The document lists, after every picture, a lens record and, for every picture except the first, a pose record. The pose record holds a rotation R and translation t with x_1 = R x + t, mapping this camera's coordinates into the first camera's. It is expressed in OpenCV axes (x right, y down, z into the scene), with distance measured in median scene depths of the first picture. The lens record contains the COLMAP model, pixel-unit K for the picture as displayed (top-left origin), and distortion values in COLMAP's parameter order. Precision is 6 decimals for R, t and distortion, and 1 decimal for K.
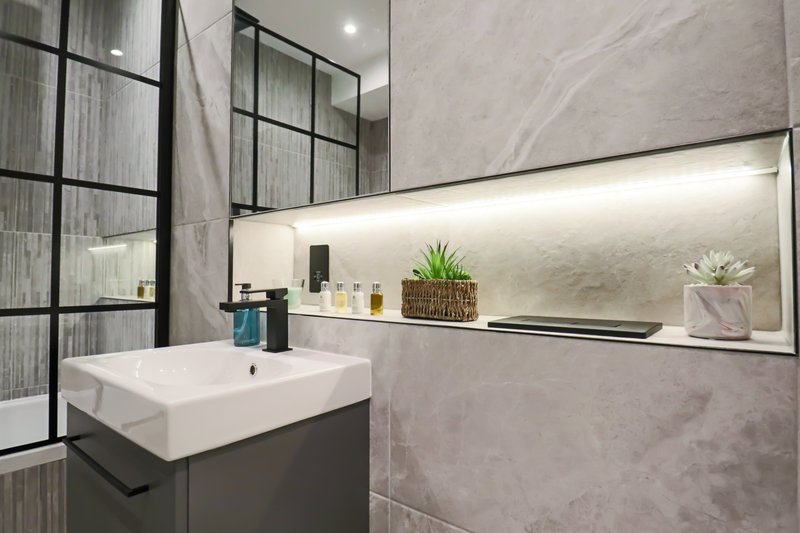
lens RADIAL K [[429.3, 0, 410.3], [0, 429.3, 265.9], [0, 0, 1]] dist [0.001828, -0.013702]
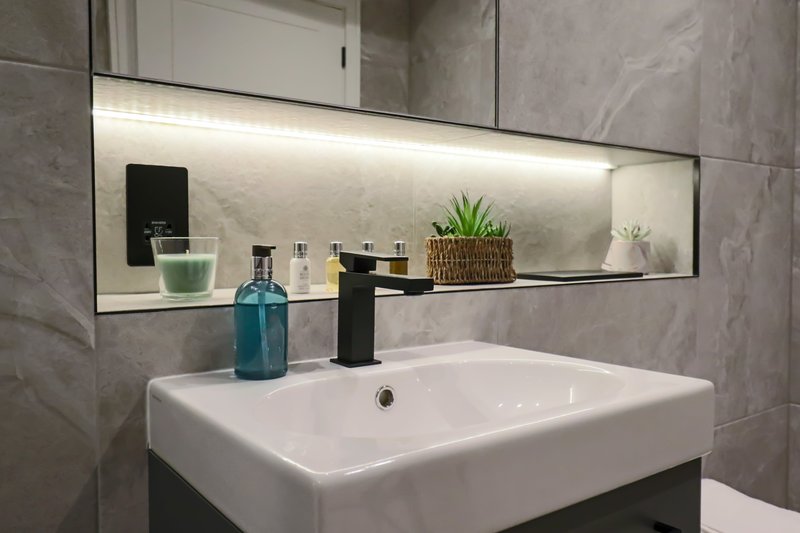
lens RADIAL K [[649.0, 0, 406.9], [0, 649.0, 262.0], [0, 0, 1]] dist [0.025411, -0.008051]
pose [[0.270091, -0.031850, 0.962308, -1.265060], [-0.025104, 0.998880, 0.040107, 0.034024], [-0.962507, -0.034991, 0.268989, 0.817021]]
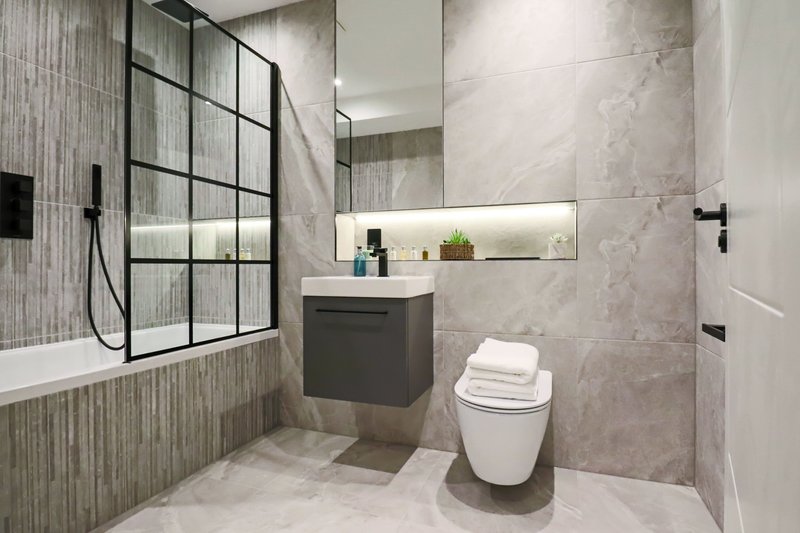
lens RADIAL K [[416.7, 0, 407.4], [0, 416.7, 266.6], [0, 0, 1]] dist [0.001326, -0.014464]
pose [[0.951463, -0.002980, 0.307748, -0.965257], [-0.005819, 0.999600, 0.027672, 0.099997], [-0.307707, -0.028120, 0.951066, -1.193855]]
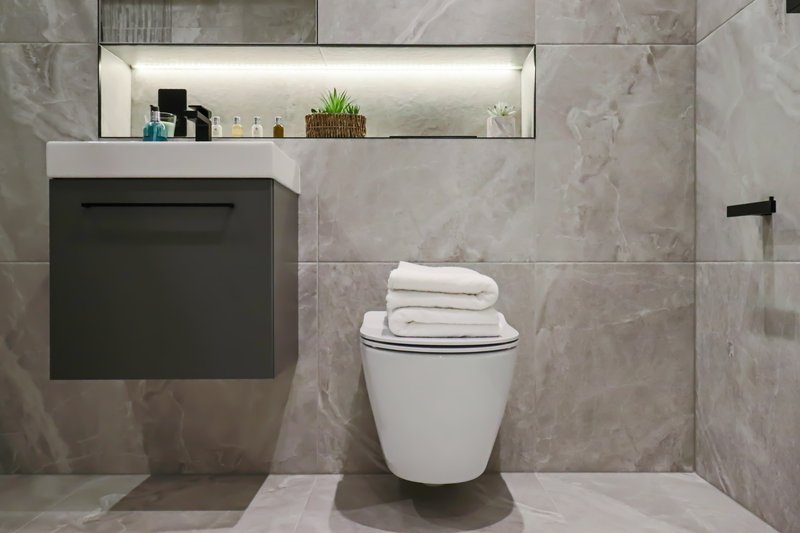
lens RADIAL K [[706.9, 0, 409.3], [0, 706.9, 269.4], [0, 0, 1]] dist [0.016201, -0.010484]
pose [[0.785341, -0.004073, 0.619050, -1.218713], [-0.016778, 0.999471, 0.027862, 0.481059], [-0.618836, -0.032268, 0.784857, -0.991317]]
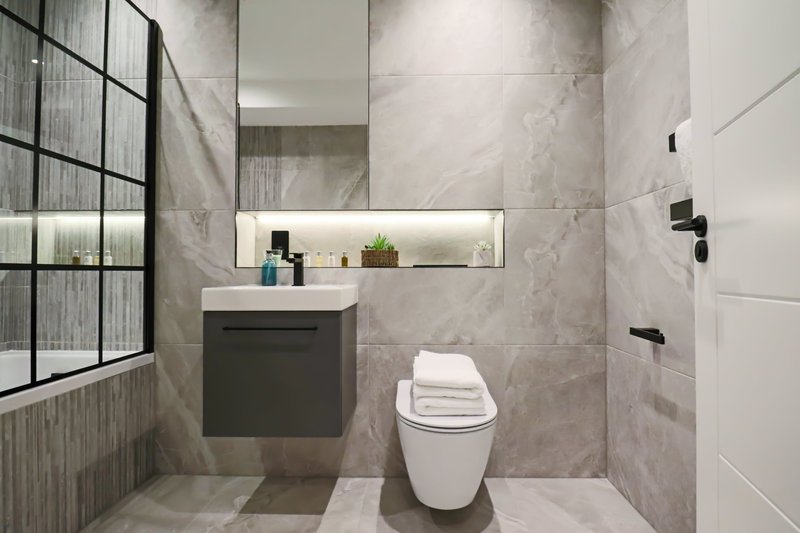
lens RADIAL K [[416.7, 0, 409.5], [0, 416.7, 266.2], [0, 0, 1]] dist [0.001326, -0.014464]
pose [[0.800644, 0.008524, 0.599080, -1.166710], [-0.015257, 0.999865, 0.006163, 0.105437], [-0.598947, -0.014075, 0.800665, -0.867584]]
